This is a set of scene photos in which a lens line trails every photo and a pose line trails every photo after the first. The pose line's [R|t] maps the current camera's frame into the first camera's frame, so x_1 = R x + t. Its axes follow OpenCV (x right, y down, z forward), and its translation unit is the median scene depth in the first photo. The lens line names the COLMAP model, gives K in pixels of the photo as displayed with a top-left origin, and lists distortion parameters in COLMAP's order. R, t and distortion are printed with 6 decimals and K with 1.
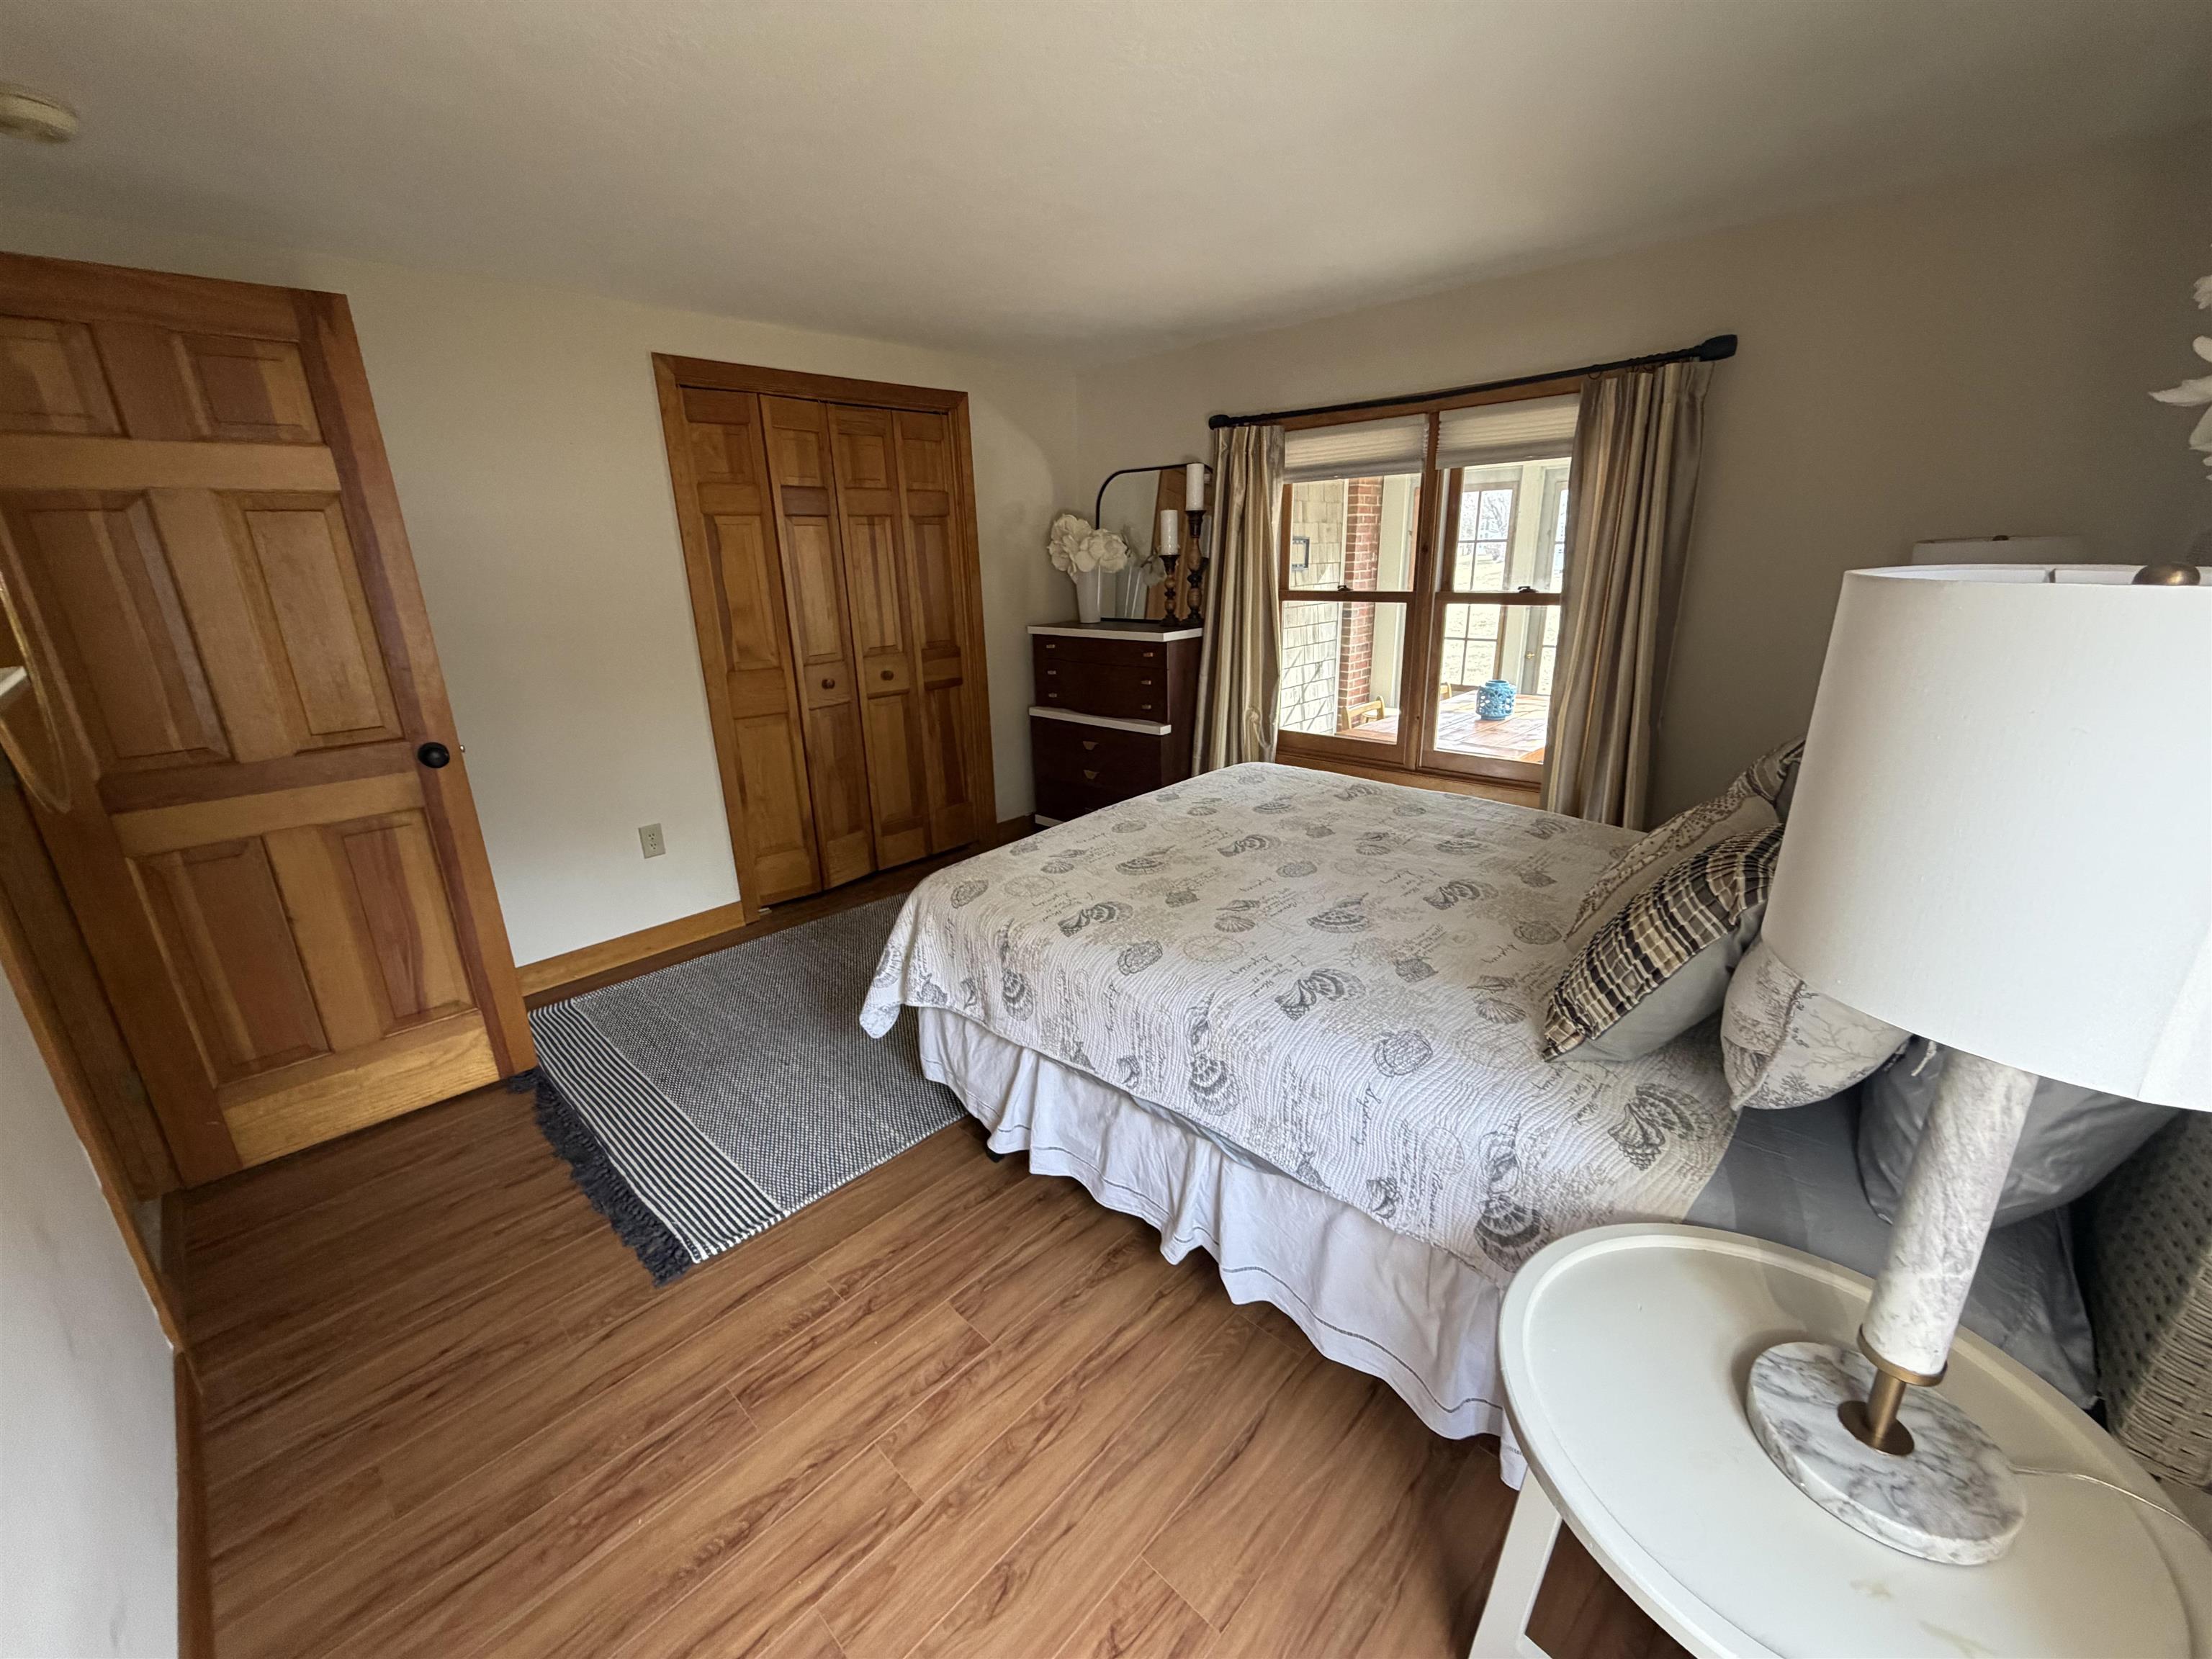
lens RADIAL K [[887.8, 0, 1099.7], [0, 887.8, 826.0], [0, 0, 1]] dist [0.001669, 0.000193]
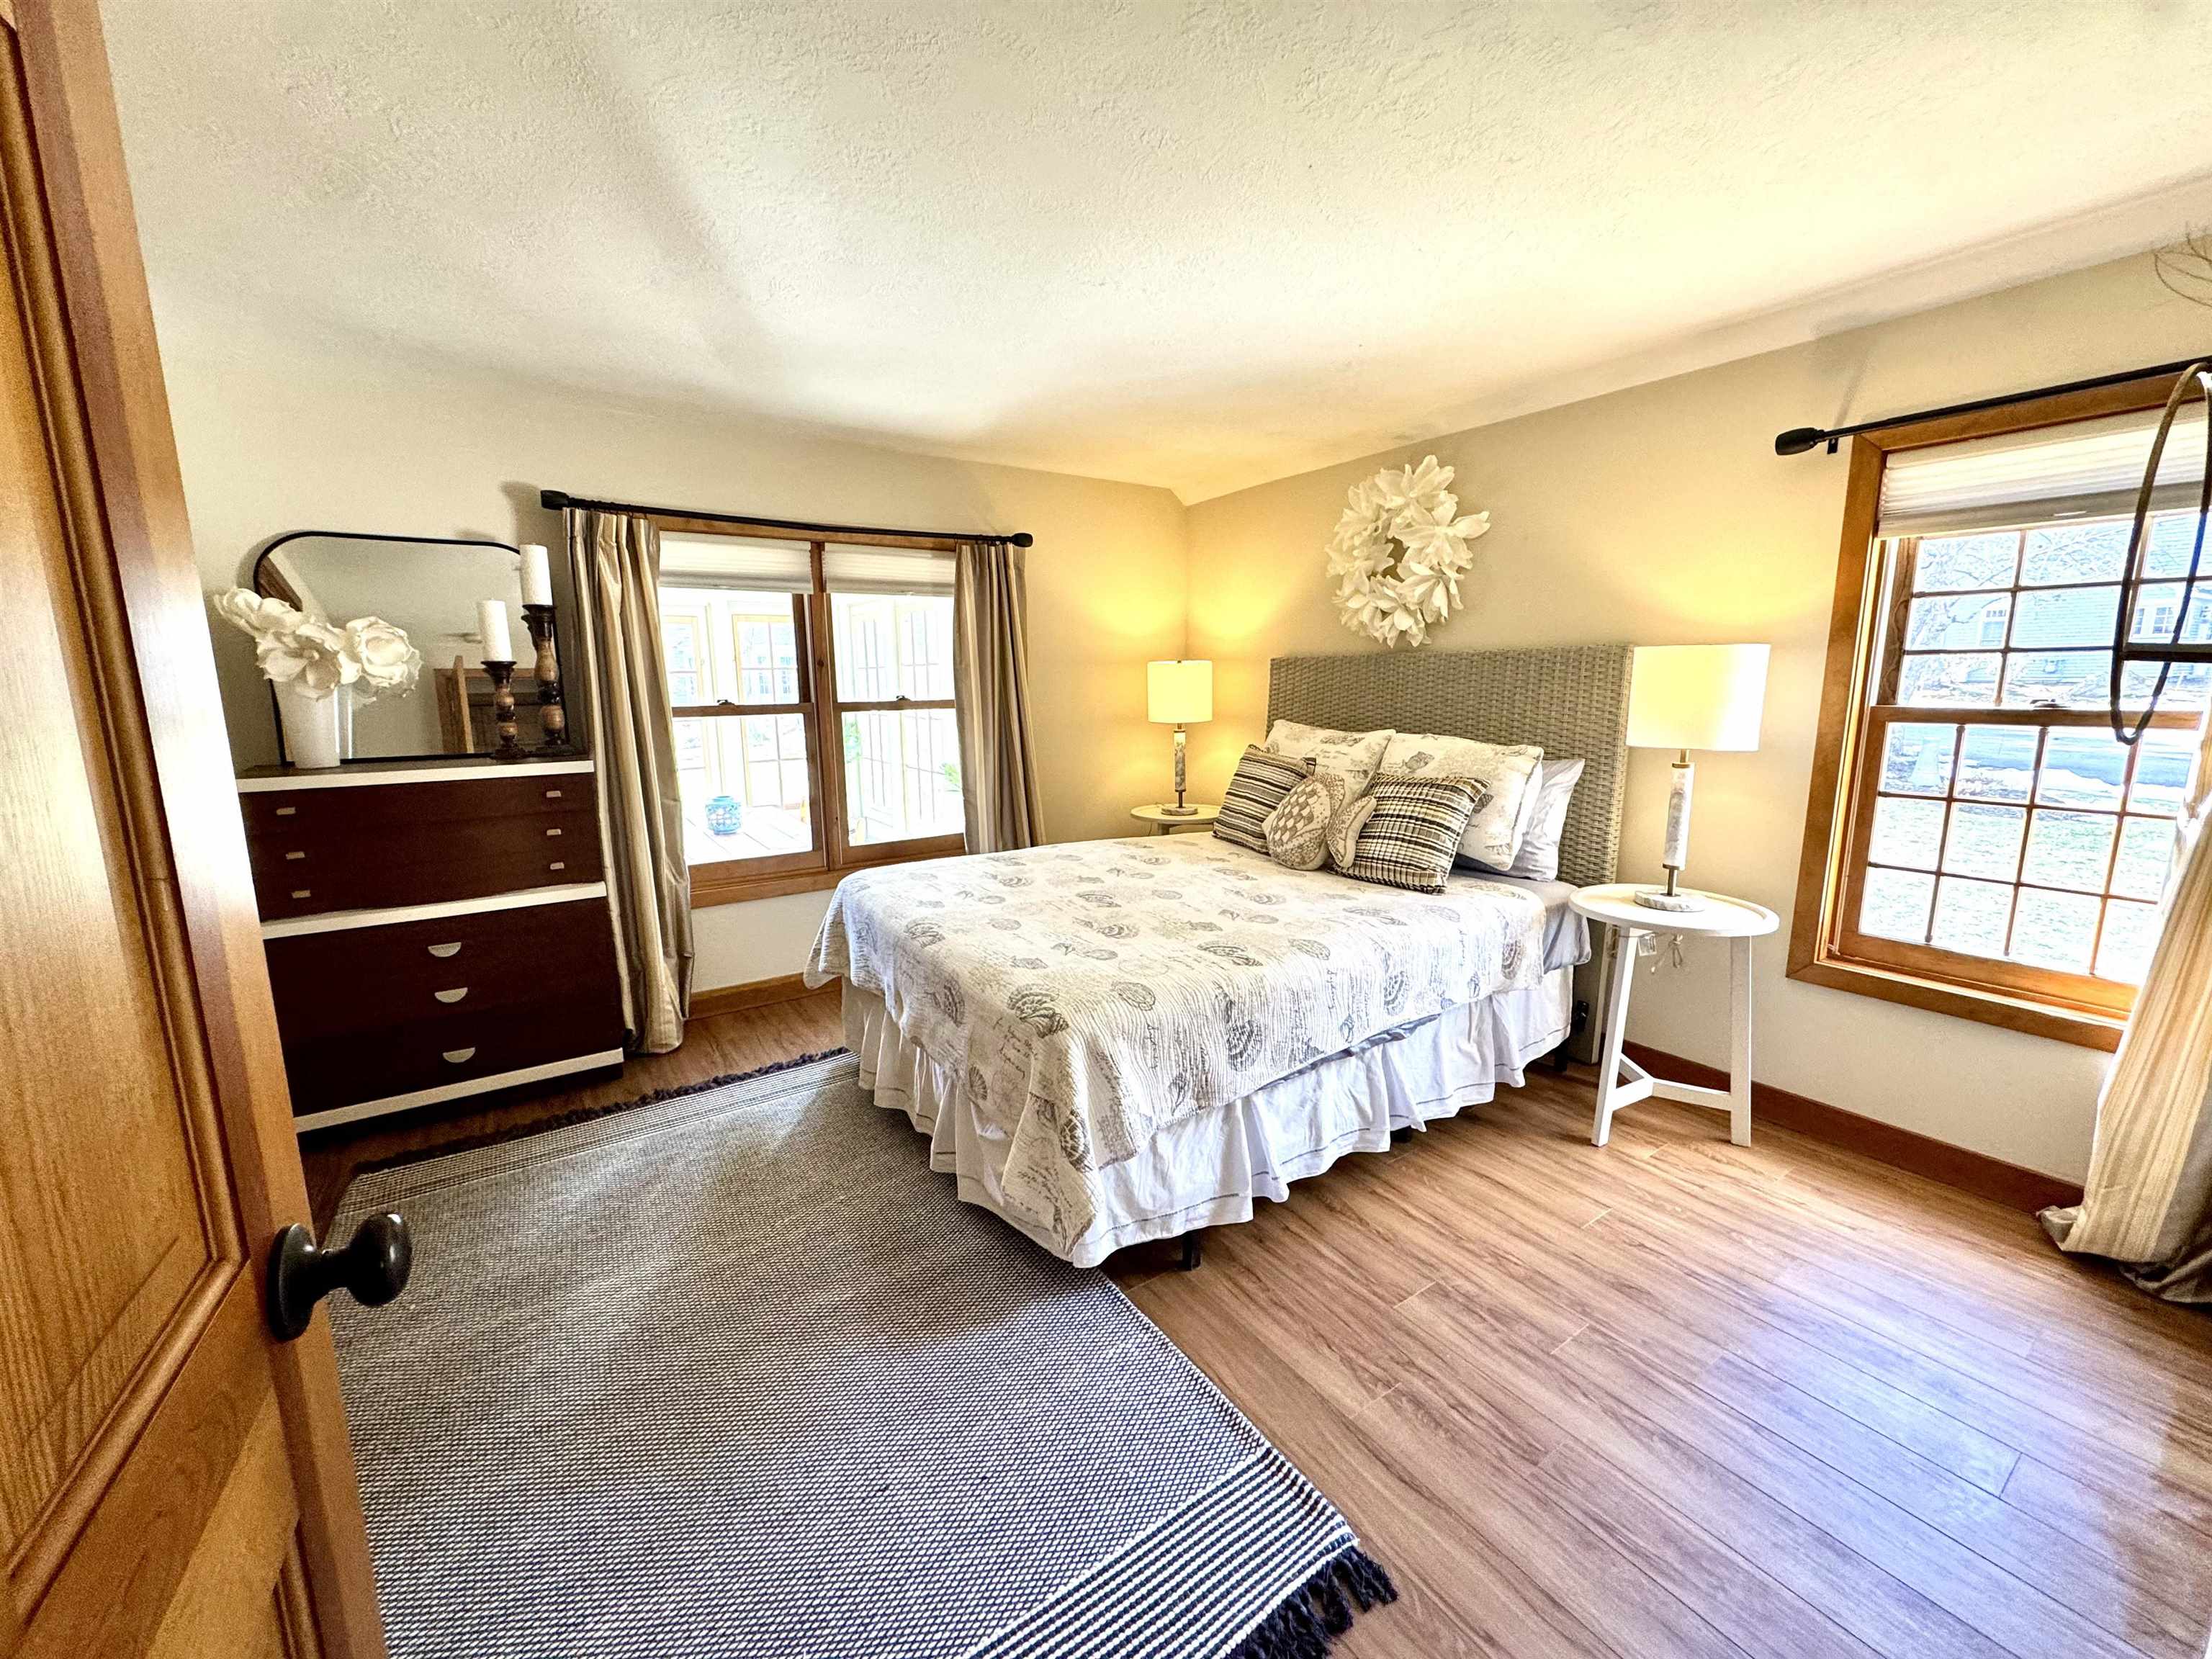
lens RADIAL K [[879.2, 0, 1099.3], [0, 879.2, 836.4], [0, 0, 1]] dist [-0.004467, -0.000495]
pose [[0.205506, -0.145477, 0.967783, -1.003720], [0.295601, 0.951929, 0.080324, -0.159939], [-0.932945, 0.269571, 0.238630, 0.790133]]
